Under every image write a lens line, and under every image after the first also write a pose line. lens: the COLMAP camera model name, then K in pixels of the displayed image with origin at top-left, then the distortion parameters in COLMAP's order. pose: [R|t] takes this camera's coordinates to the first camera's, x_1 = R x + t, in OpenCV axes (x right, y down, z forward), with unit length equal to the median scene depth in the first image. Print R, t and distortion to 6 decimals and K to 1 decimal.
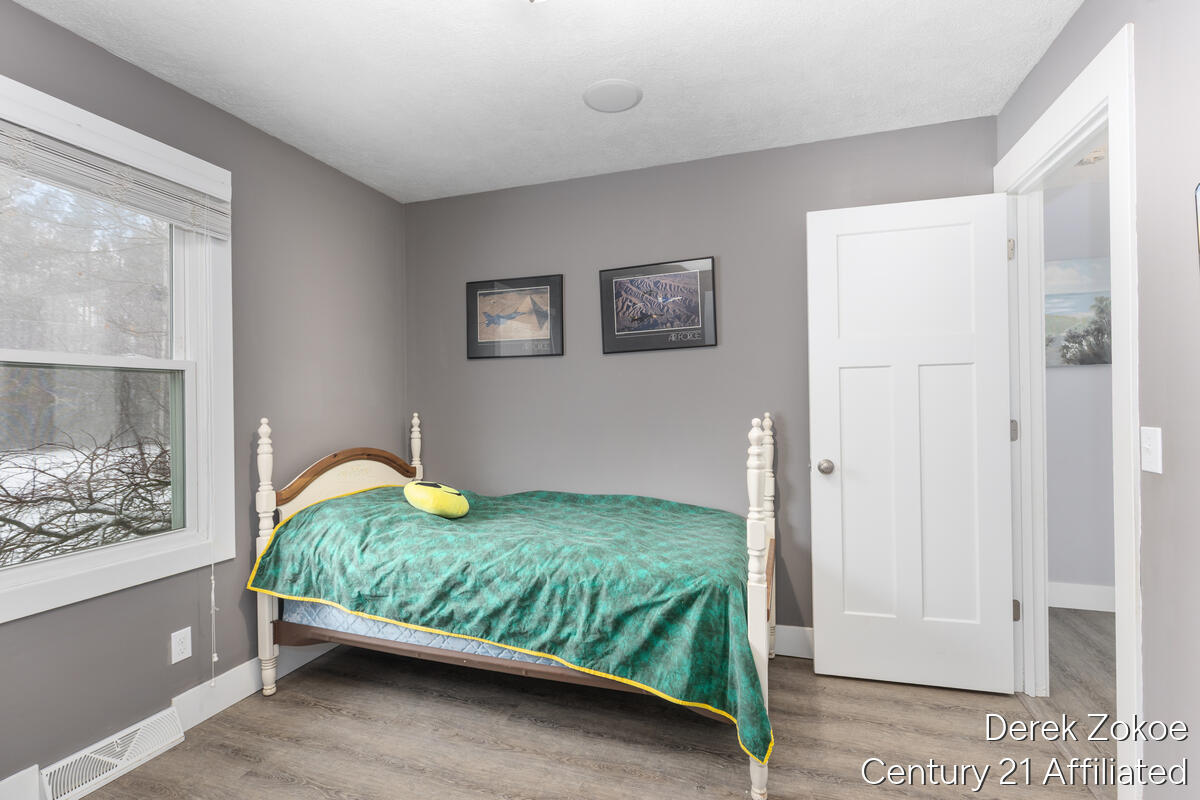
lens RADIAL K [[551.7, 0, 603.9], [0, 551.7, 397.1], [0, 0, 1]] dist [-0.000201, -0.001358]
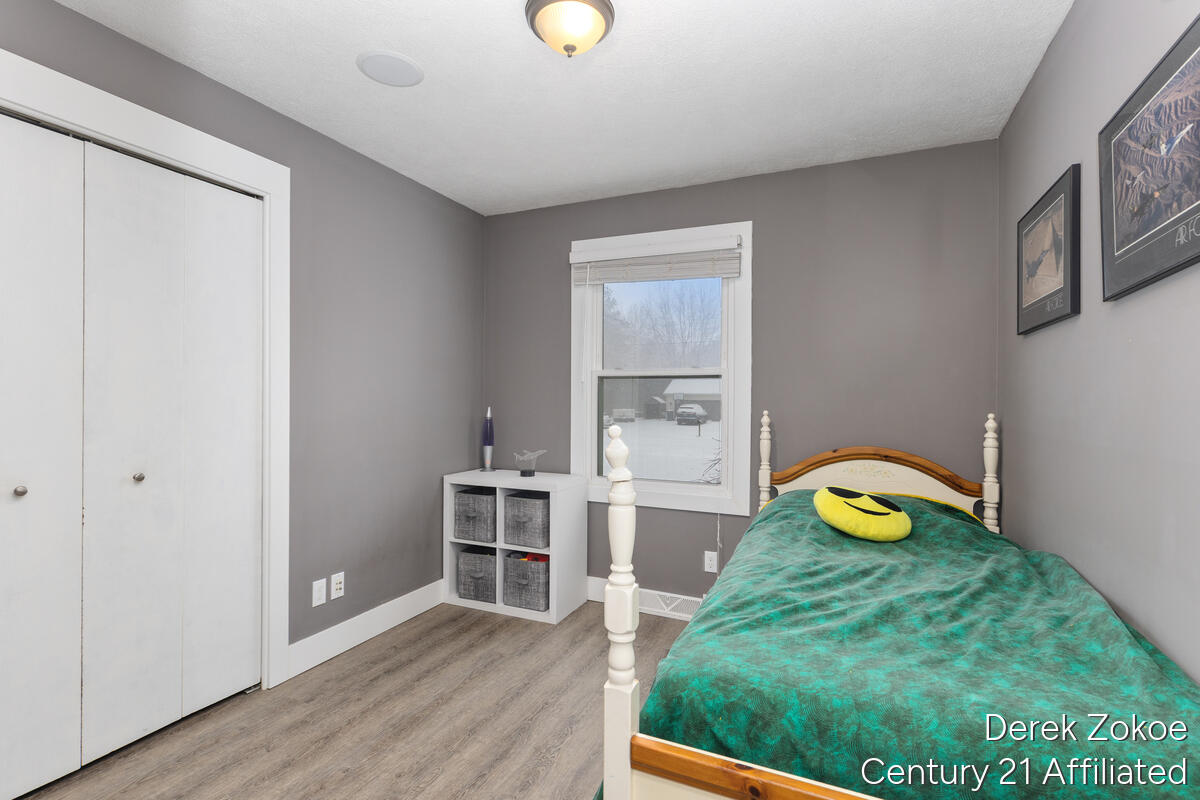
lens RADIAL K [[551.7, 0, 605.3], [0, 551.7, 397.4], [0, 0, 1]] dist [-0.000201, -0.001358]
pose [[-0.106460, 0.017154, -0.994169, 0.629565], [0.010318, 0.999816, 0.016147, -0.014129], [0.994263, -0.008539, -0.106618, 0.769702]]
